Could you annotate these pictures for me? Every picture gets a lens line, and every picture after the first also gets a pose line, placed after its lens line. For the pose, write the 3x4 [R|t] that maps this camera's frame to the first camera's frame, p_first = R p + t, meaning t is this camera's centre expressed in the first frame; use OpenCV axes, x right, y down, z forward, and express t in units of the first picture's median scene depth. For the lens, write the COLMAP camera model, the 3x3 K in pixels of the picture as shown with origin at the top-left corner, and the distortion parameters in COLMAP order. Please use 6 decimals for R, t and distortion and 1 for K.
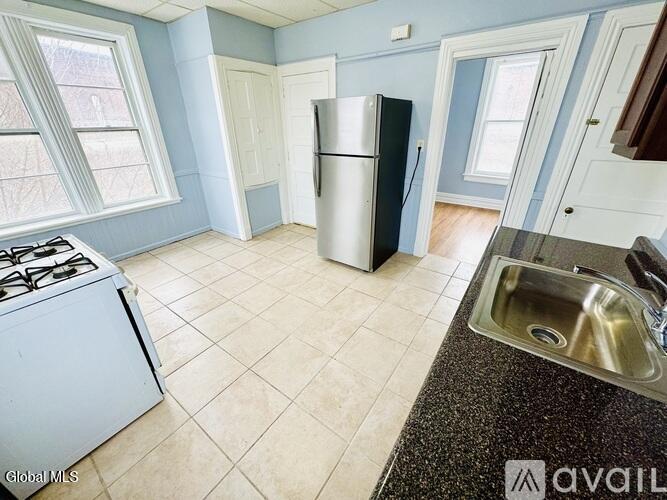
lens RADIAL K [[267.0, 0, 333.7], [0, 267.0, 251.9], [0, 0, 1]] dist [-0.003069, 0.000278]
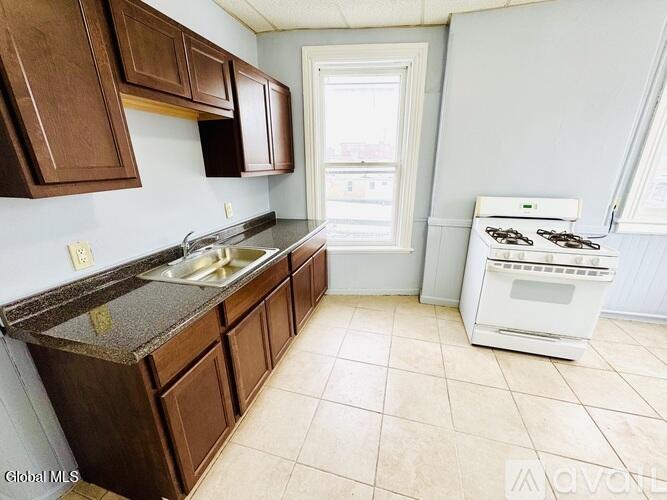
lens RADIAL K [[267.0, 0, 334.7], [0, 267.0, 250.7], [0, 0, 1]] dist [-0.003069, 0.000278]
pose [[-0.938240, 0.125921, -0.322256, 0.233971], [-0.133658, 0.727196, 0.673291, -0.363323], [0.319125, 0.674781, -0.665455, 0.772601]]
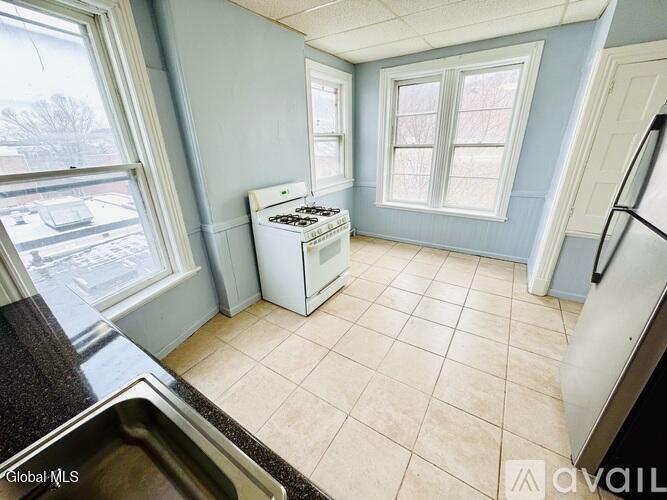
lens RADIAL K [[267.0, 0, 332.0], [0, 267.0, 251.1], [0, 0, 1]] dist [-0.003069, 0.000278]
pose [[0.037622, 0.395099, -0.917868, 0.387978], [-0.409530, 0.843938, 0.346490, -0.226395], [0.911521, 0.362858, 0.193556, 0.386649]]
